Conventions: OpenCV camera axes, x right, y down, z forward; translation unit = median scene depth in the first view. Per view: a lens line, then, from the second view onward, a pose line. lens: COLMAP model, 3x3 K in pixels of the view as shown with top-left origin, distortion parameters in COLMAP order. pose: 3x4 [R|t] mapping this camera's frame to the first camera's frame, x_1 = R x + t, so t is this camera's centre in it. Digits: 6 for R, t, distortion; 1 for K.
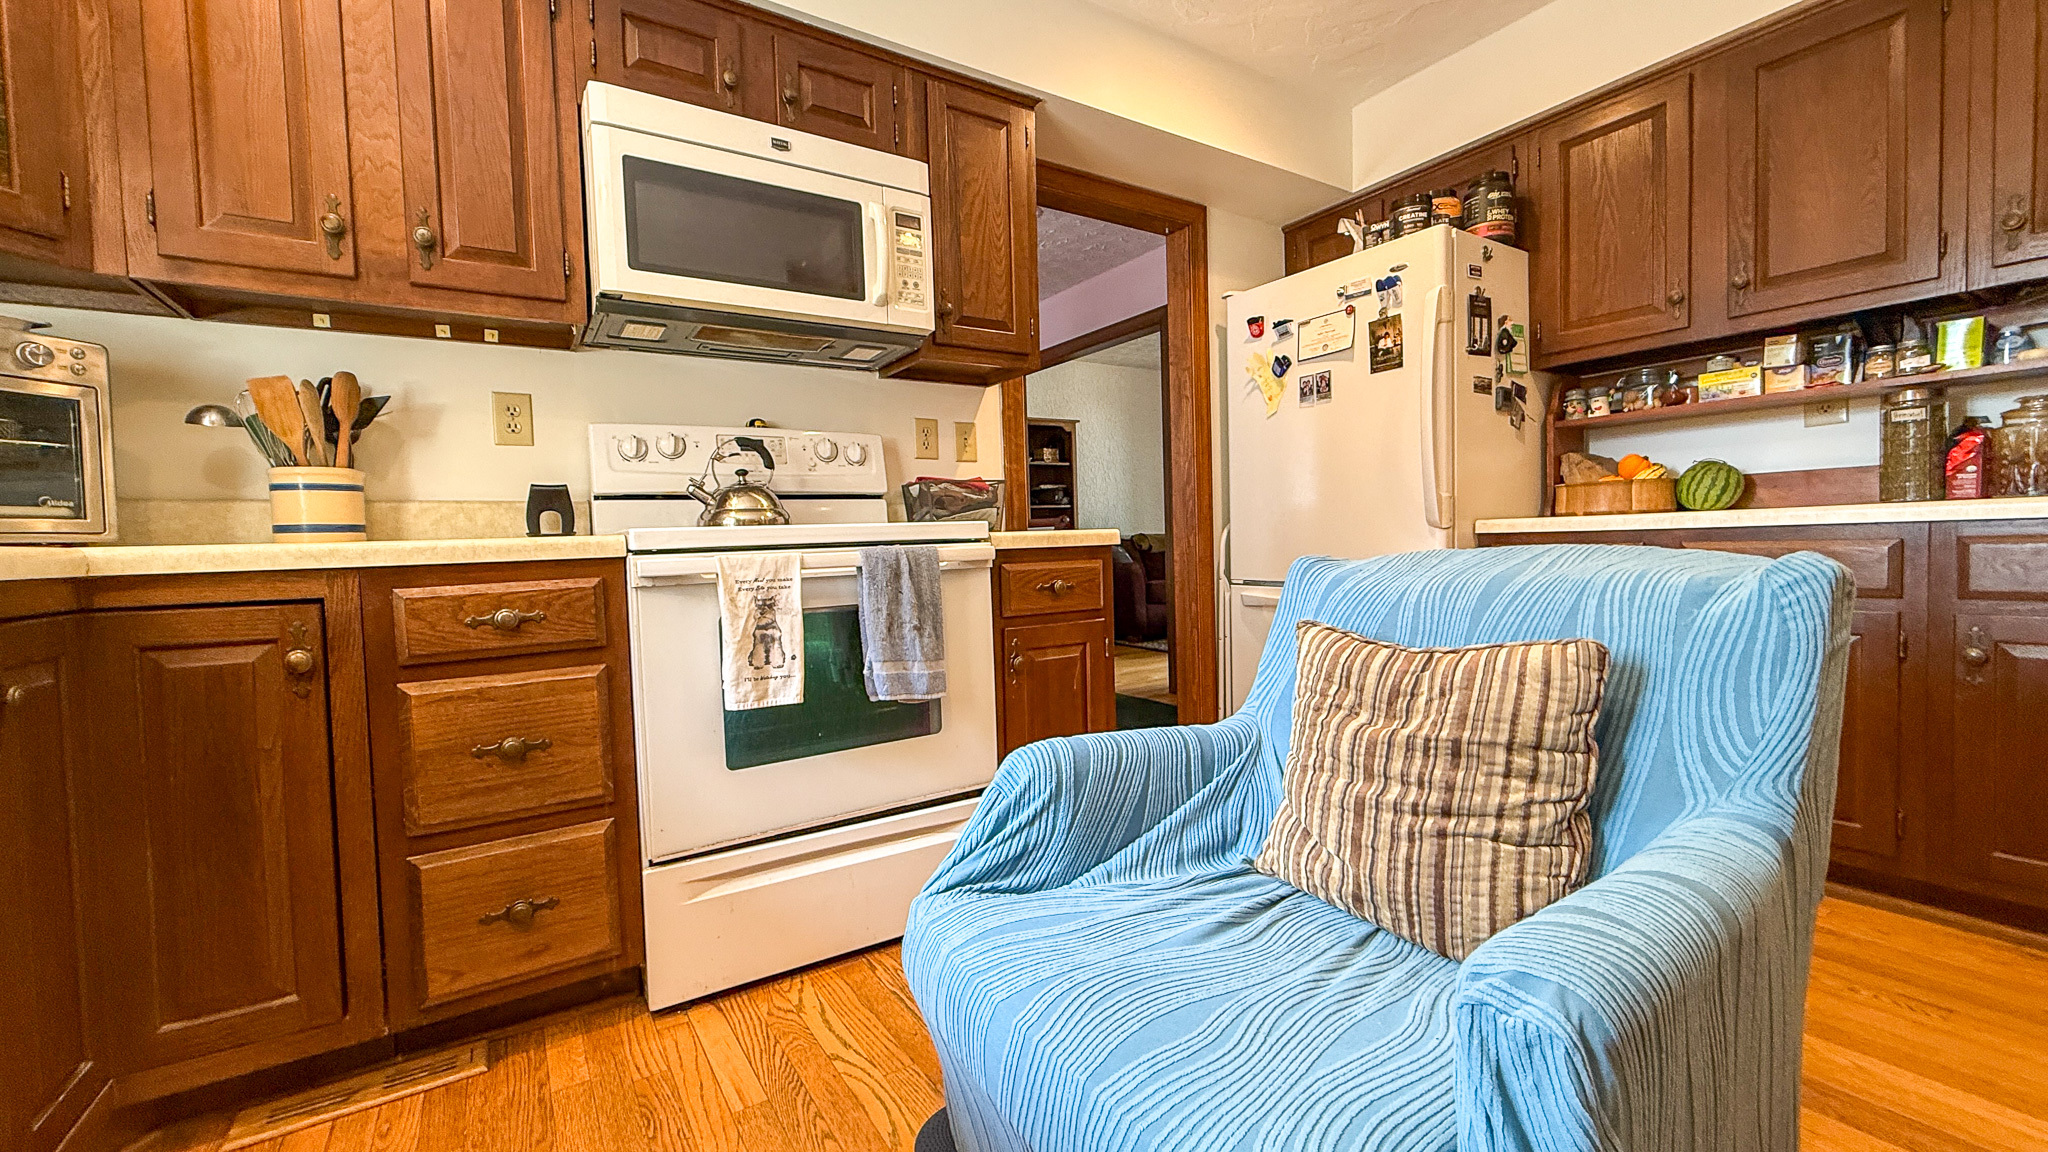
lens RADIAL K [[809.5, 0, 1018.8], [0, 809.5, 574.8], [0, 0, 1]] dist [0.001854, -0.000005]
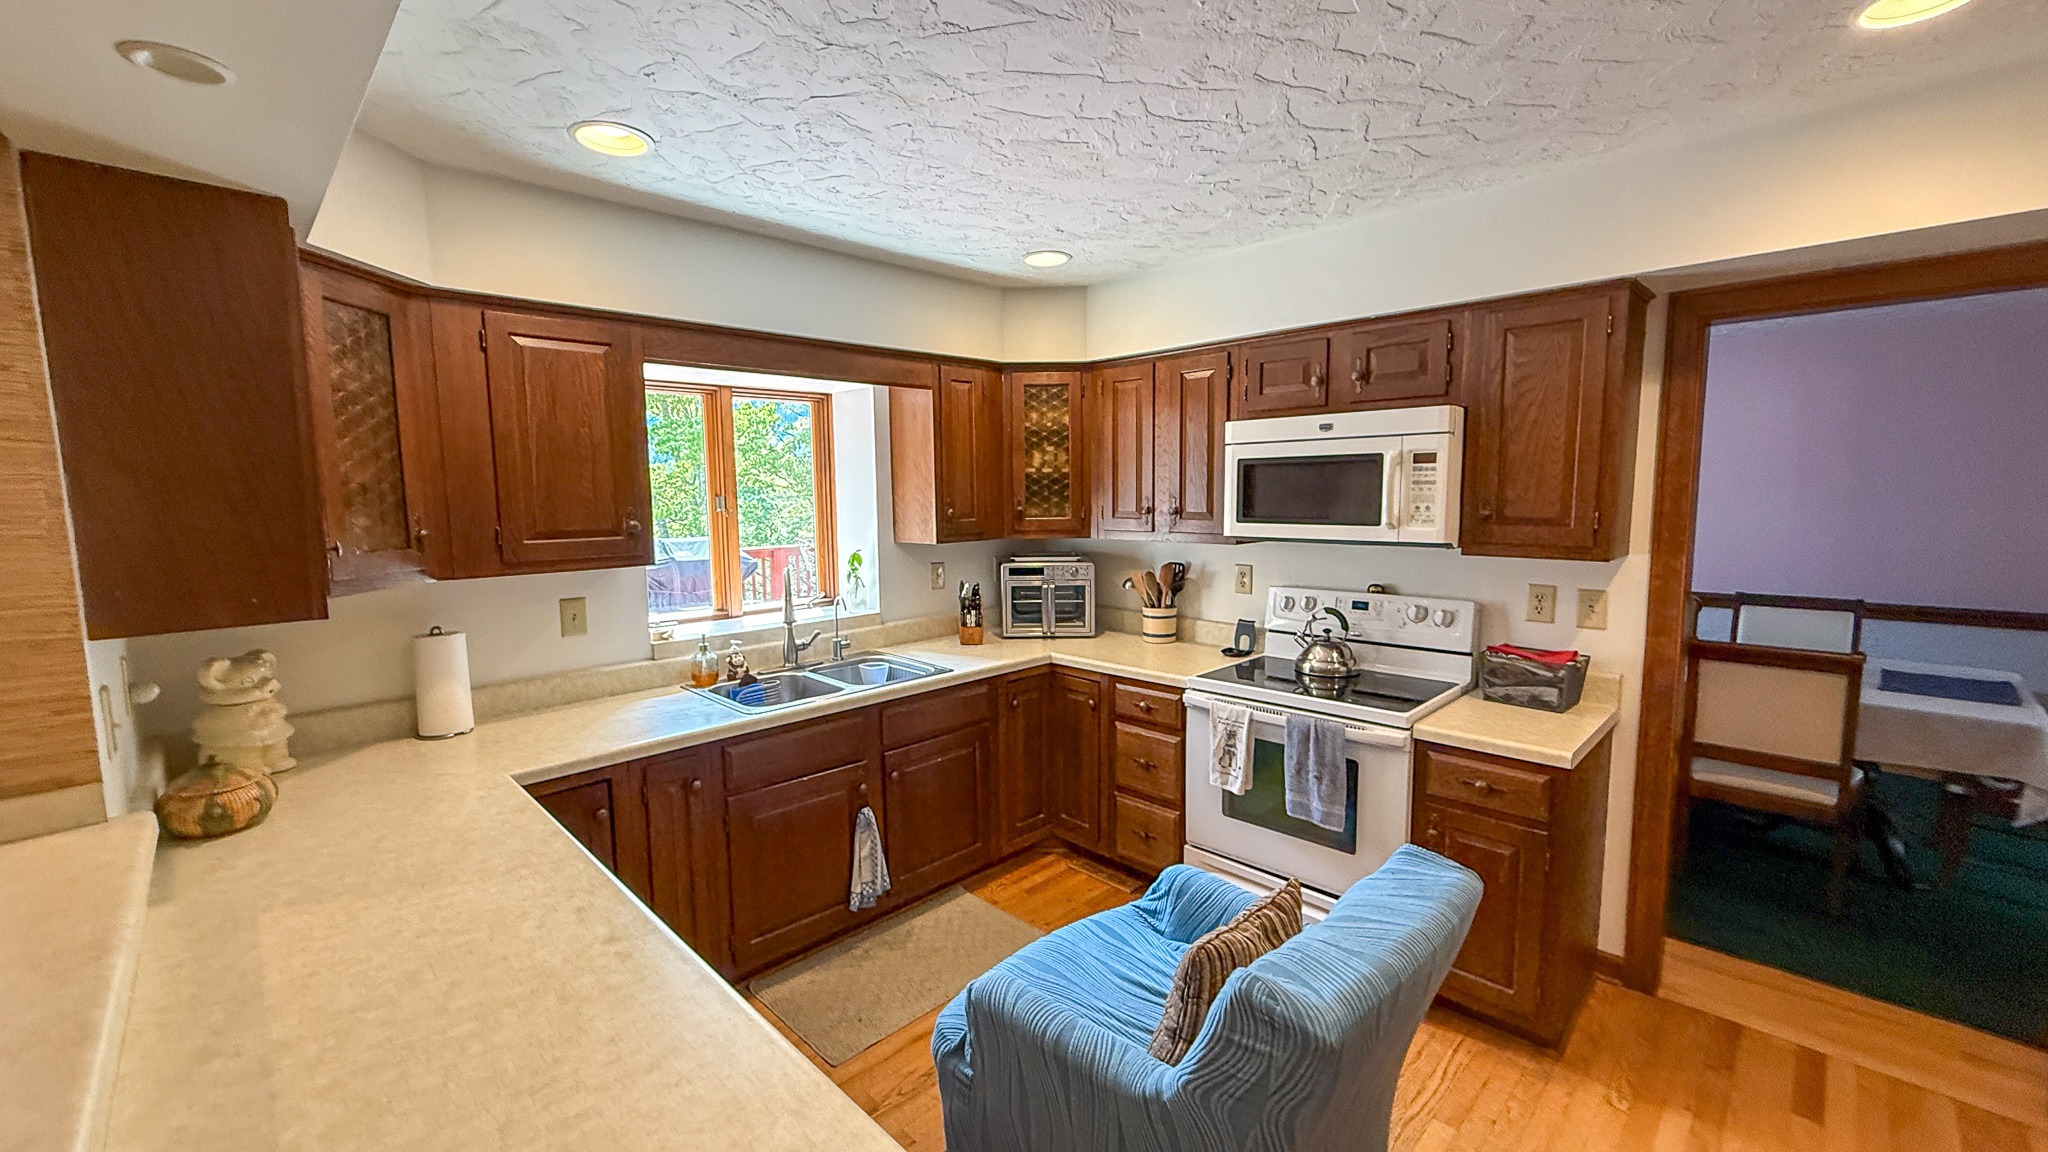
lens RADIAL K [[809.5, 0, 1017.1], [0, 809.5, 573.4], [0, 0, 1]] dist [0.001854, -0.000005]
pose [[0.211644, 0.128058, -0.968921, 1.128782], [-0.040635, 0.991675, 0.122190, -0.455976], [0.976502, 0.013512, 0.215086, 0.145988]]
